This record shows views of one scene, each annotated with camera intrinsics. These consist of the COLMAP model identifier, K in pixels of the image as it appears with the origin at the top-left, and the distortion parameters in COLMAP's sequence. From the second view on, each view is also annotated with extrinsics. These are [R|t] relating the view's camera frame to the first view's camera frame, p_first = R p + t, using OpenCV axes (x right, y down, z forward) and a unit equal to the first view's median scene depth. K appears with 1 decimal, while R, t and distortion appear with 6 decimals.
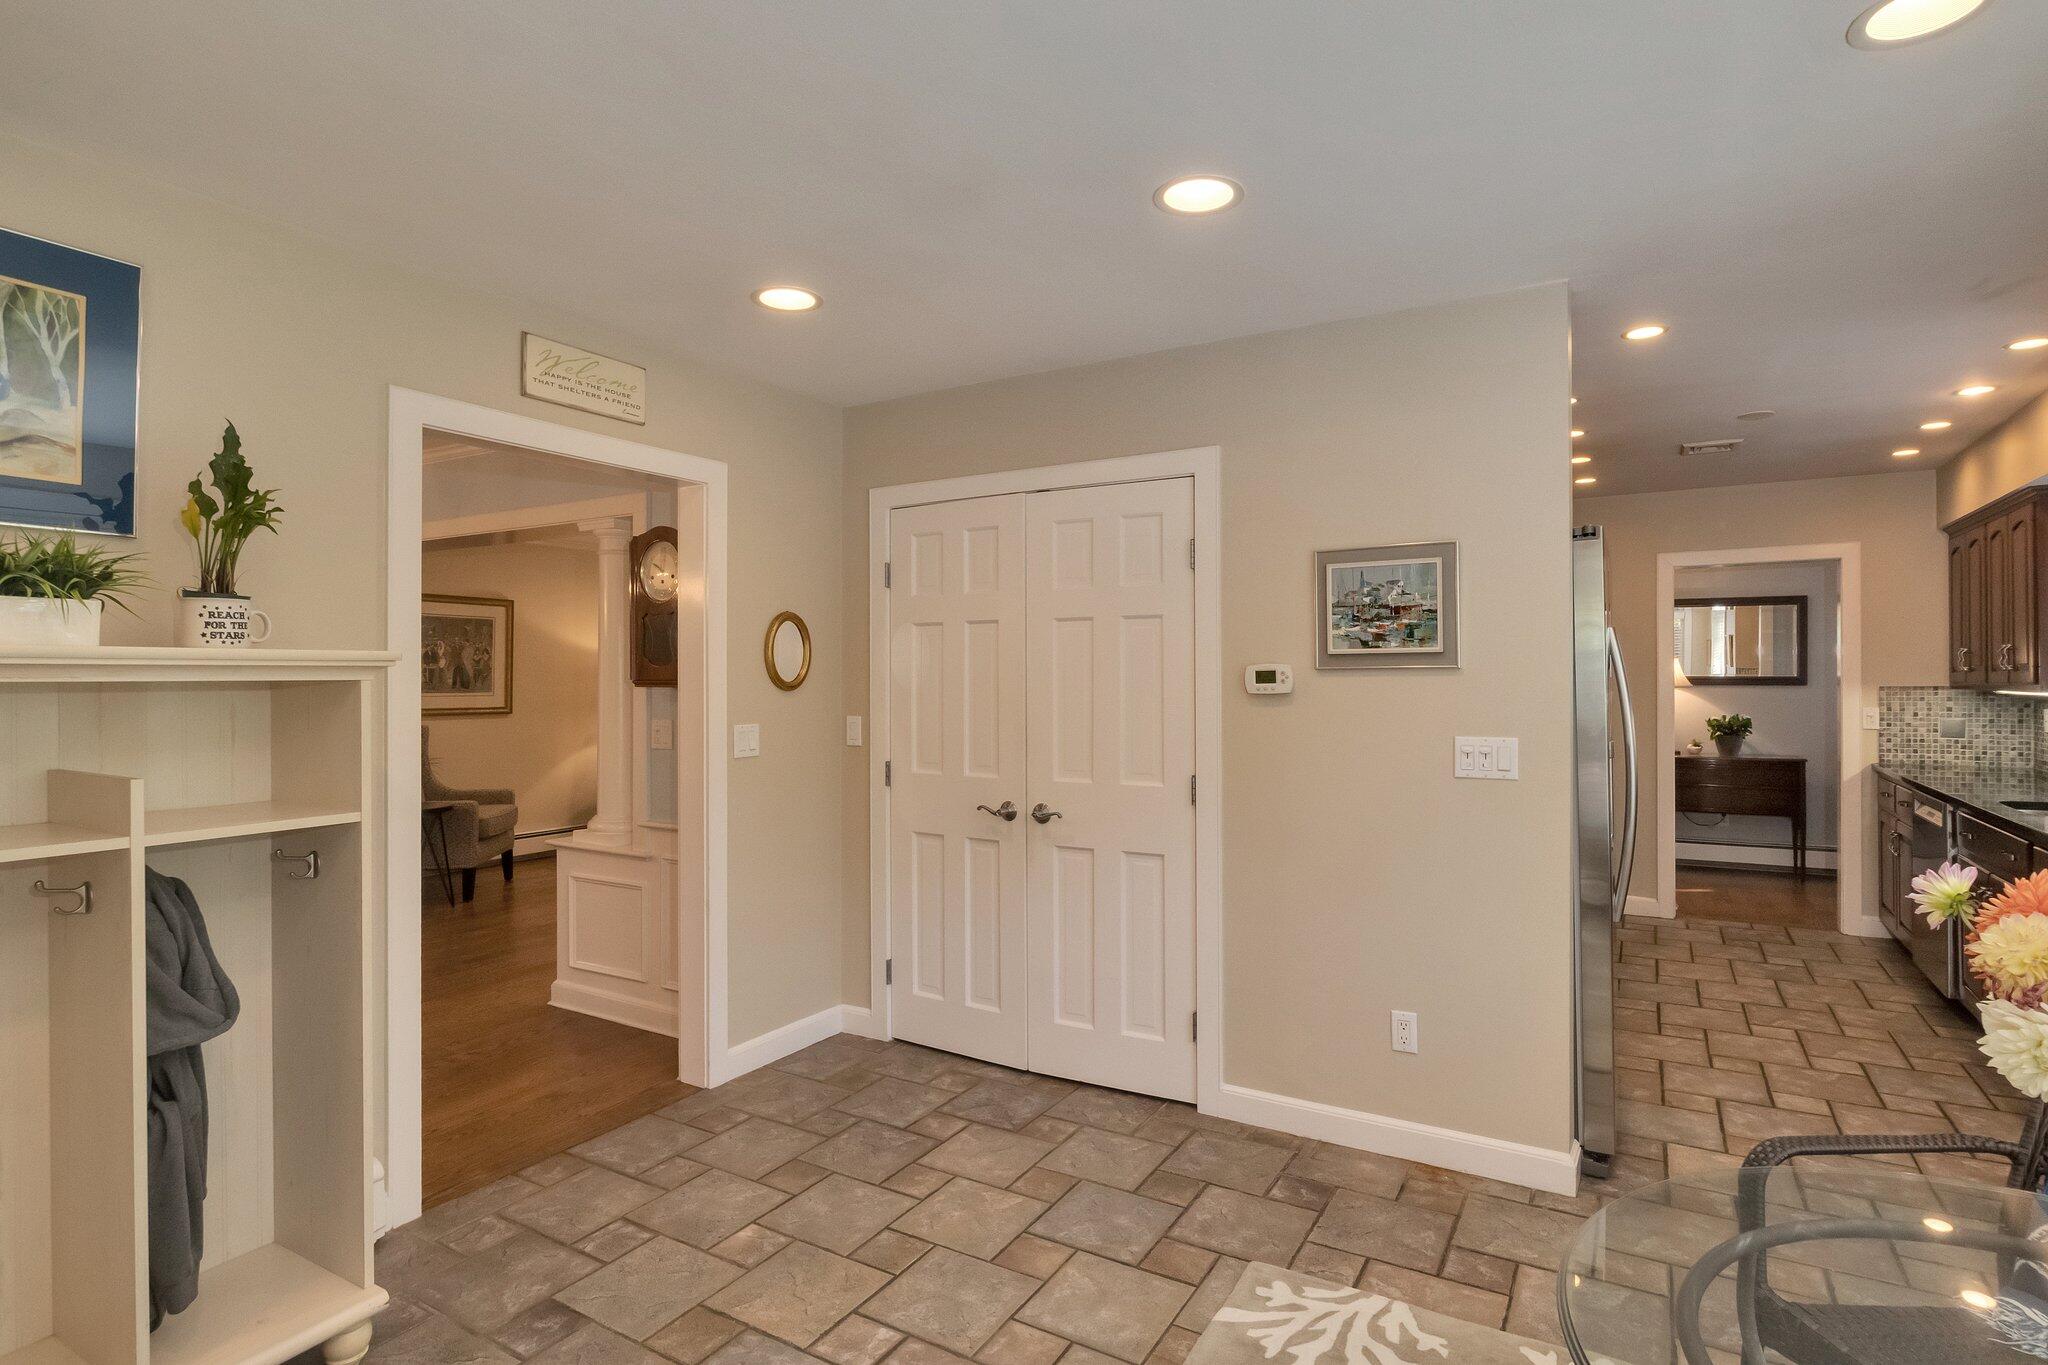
lens RADIAL K [[1028.4, 0, 1035.5], [0, 1028.4, 674.8], [0, 0, 1]] dist [-0.001784, -0.002719]
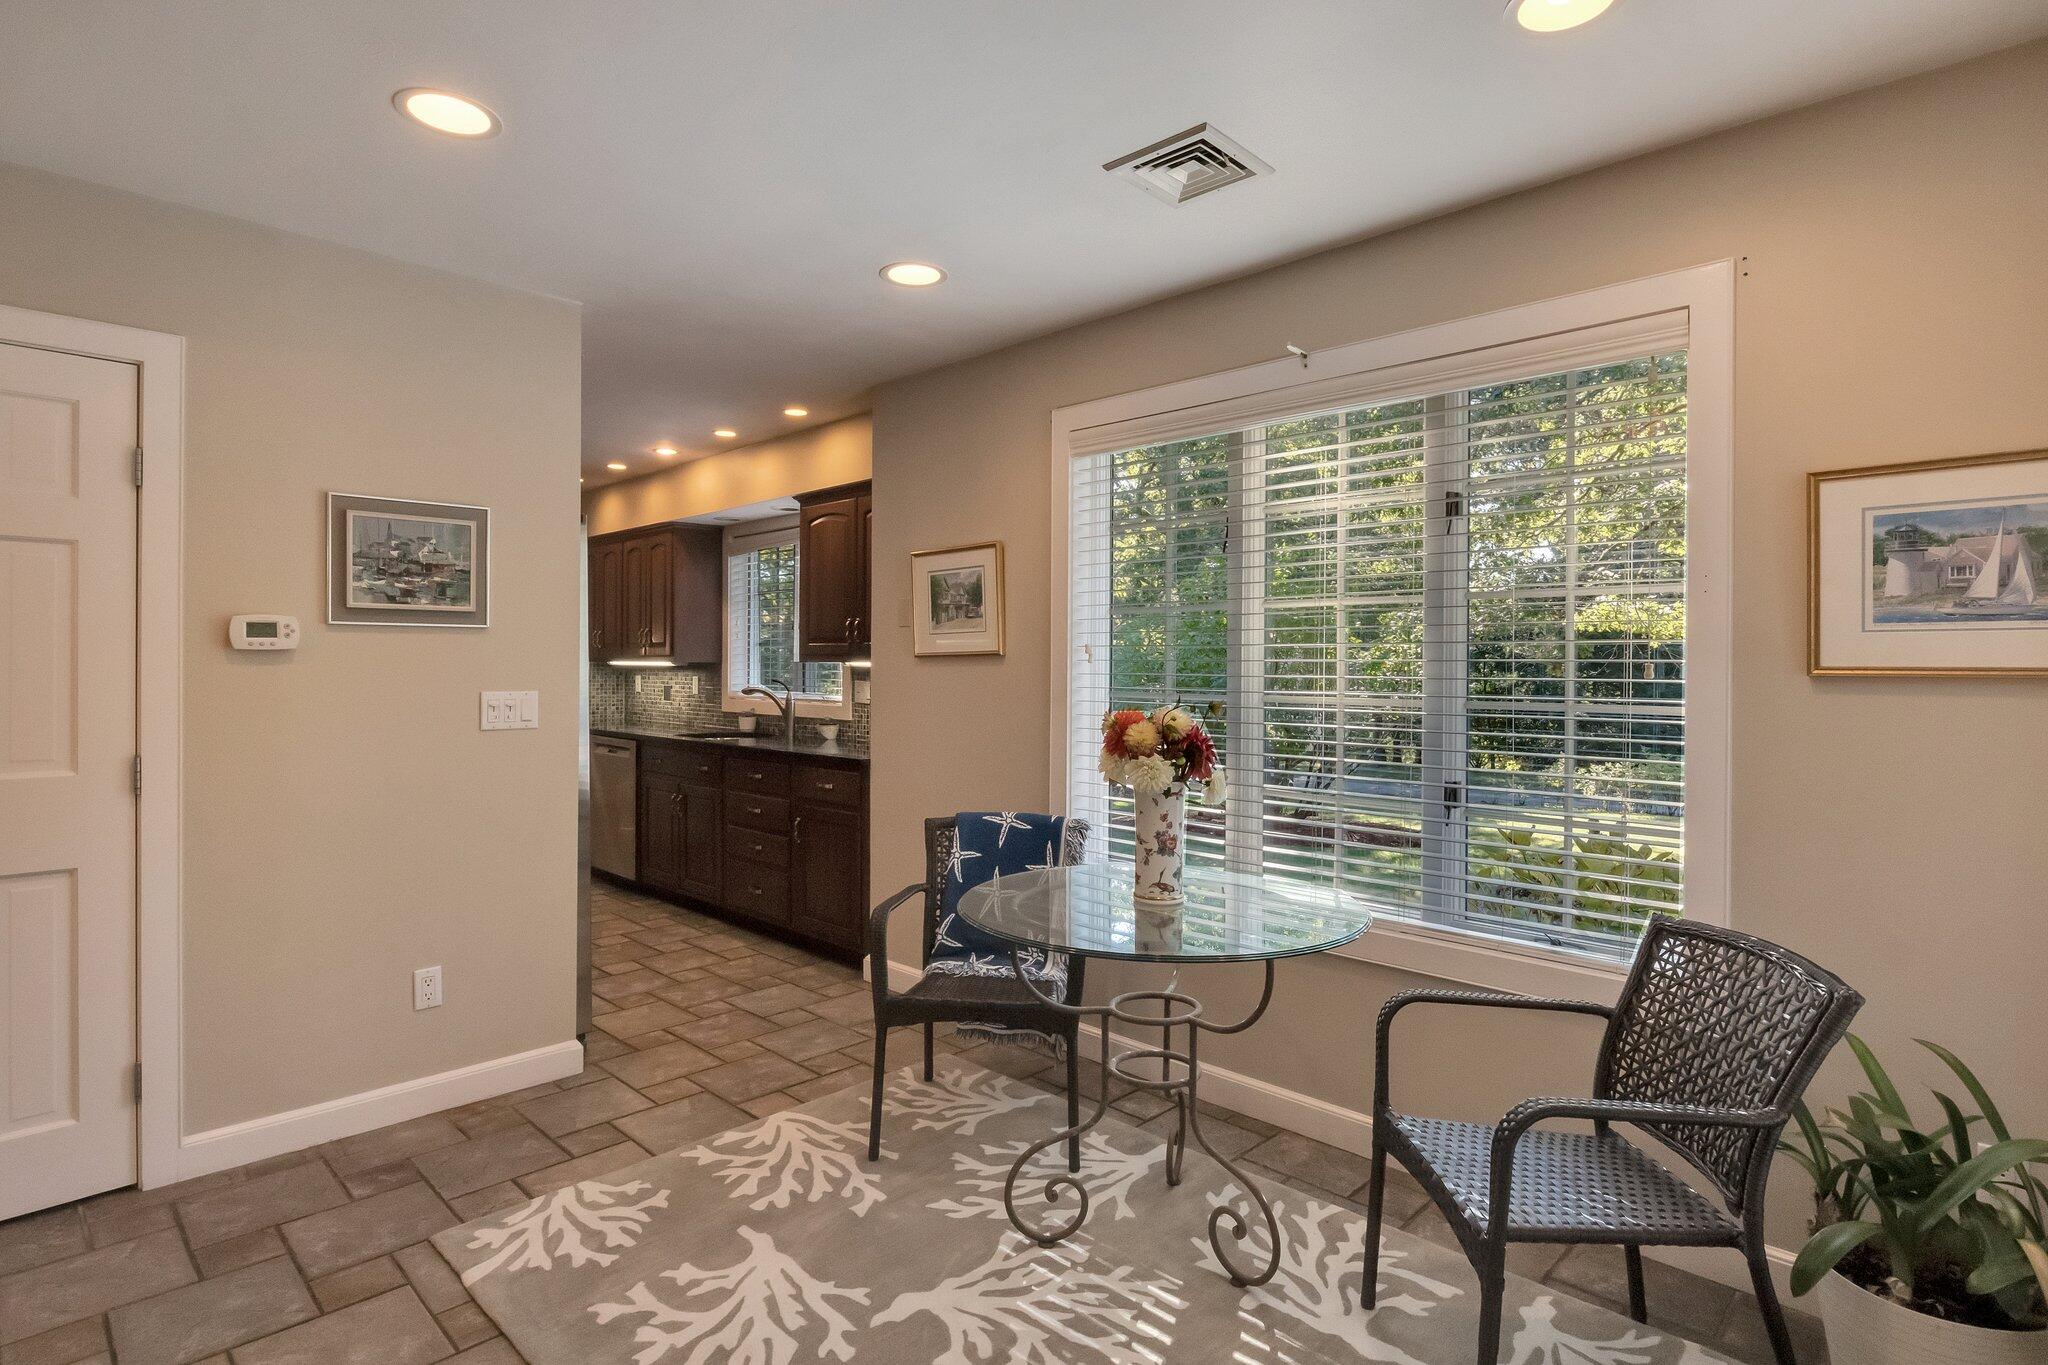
lens RADIAL K [[1028.4, 0, 1040.9], [0, 1028.4, 662.9], [0, 0, 1]] dist [-0.001784, -0.002719]
pose [[0.239179, 0.006592, 0.970953, -0.324693], [-0.009092, 0.999948, -0.004549, 0.019964], [-0.970933, -0.007740, 0.239227, 0.124784]]
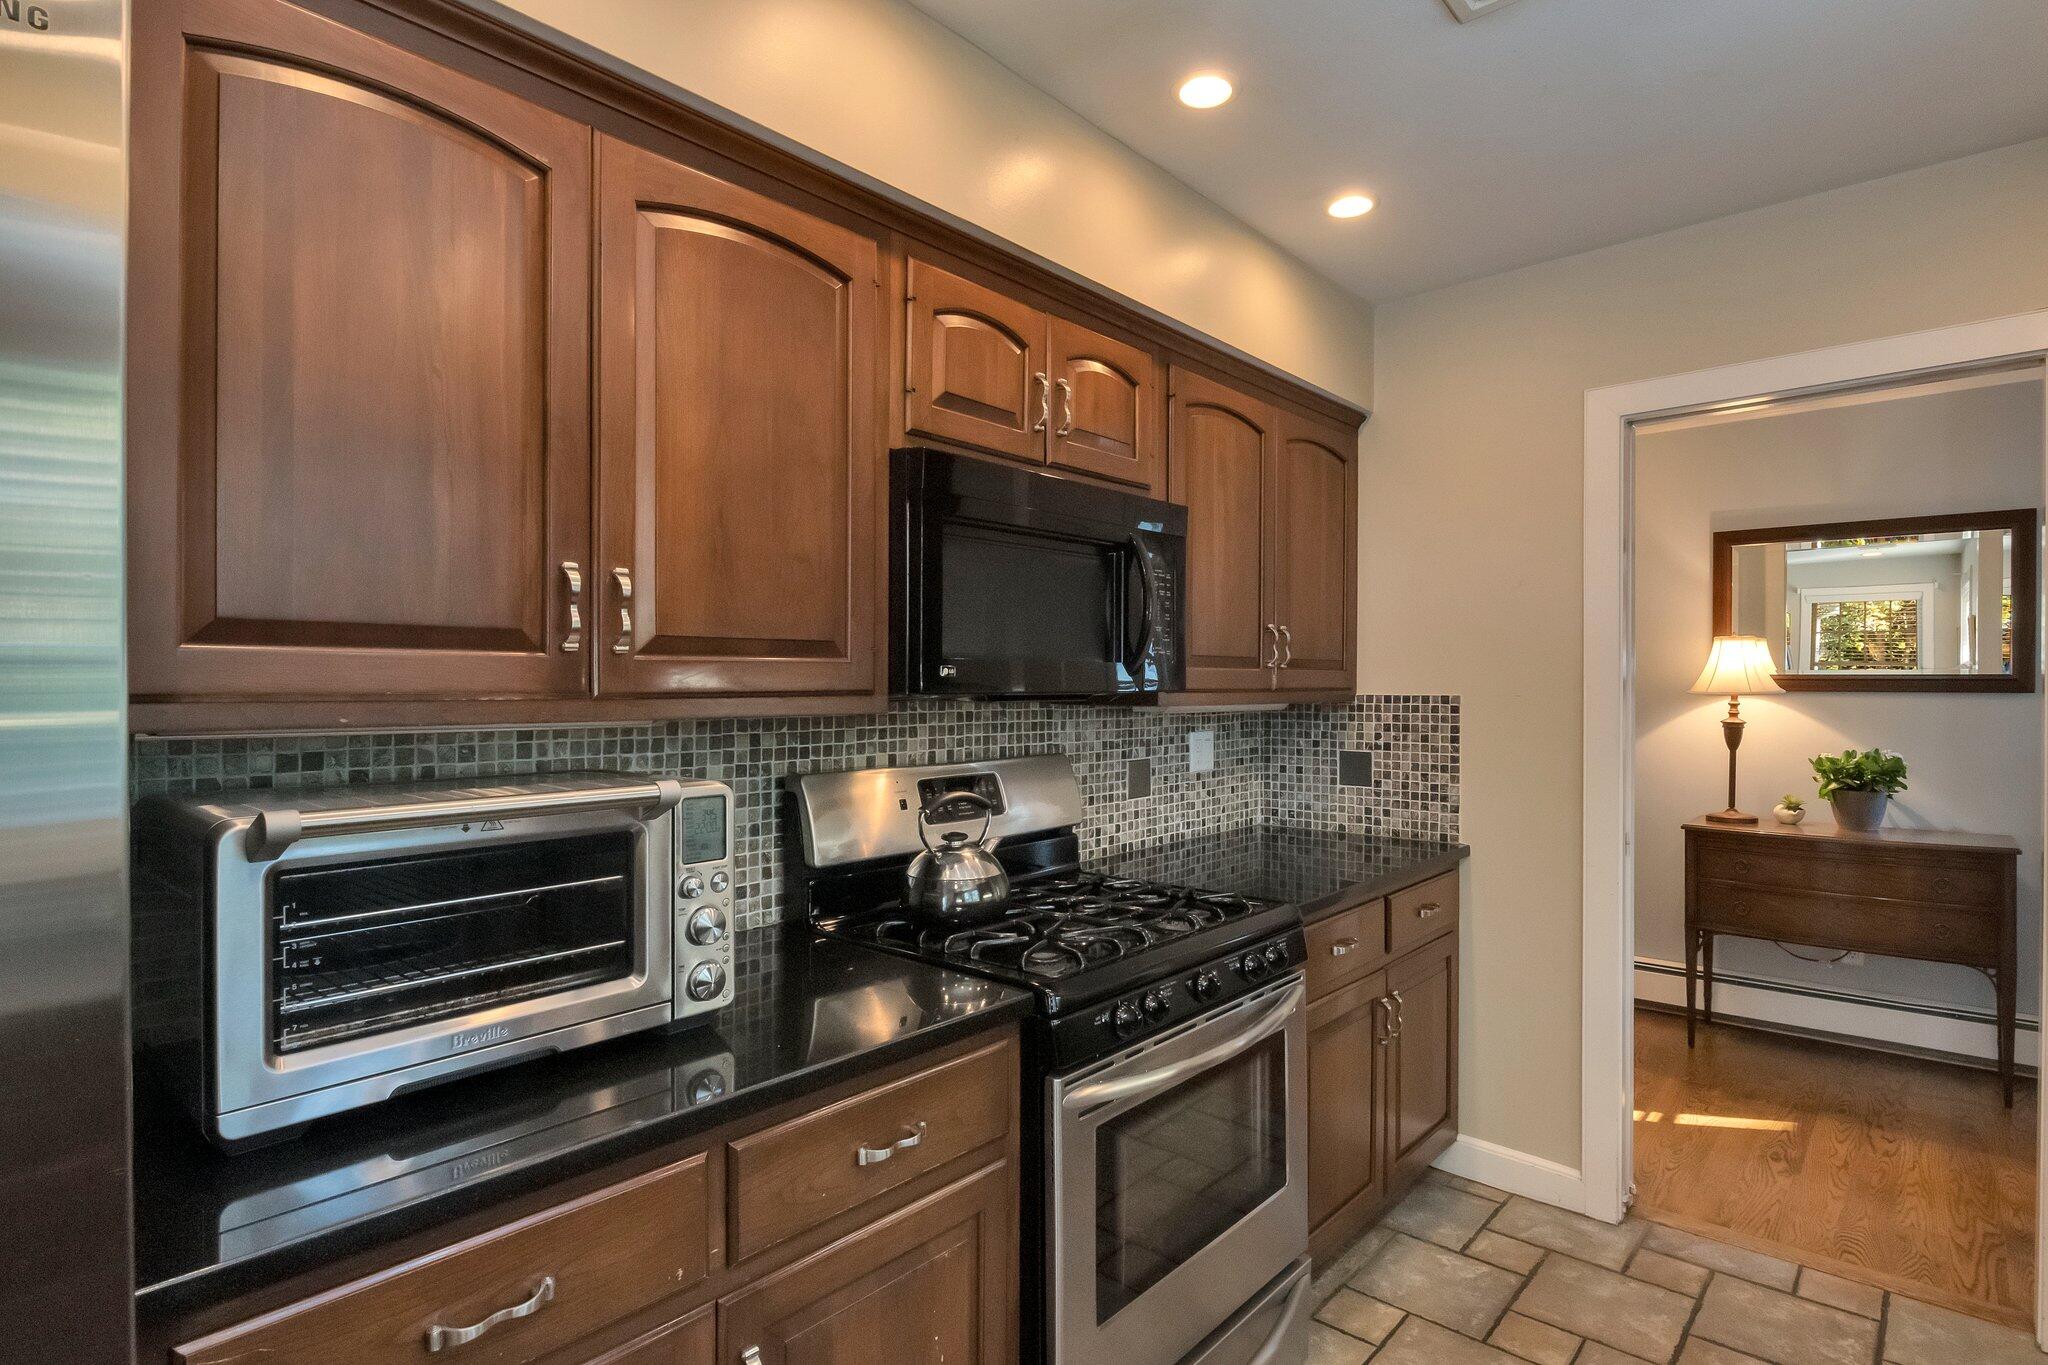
lens RADIAL K [[1028.4, 0, 1036.0], [0, 1028.4, 689.8], [0, 0, 1]] dist [-0.001784, -0.002719]
pose [[0.981590, 0.003697, -0.190963, 0.637313], [-0.002072, 0.999960, 0.008704, 0.009498], [0.190988, -0.008148, 0.981559, 0.723927]]
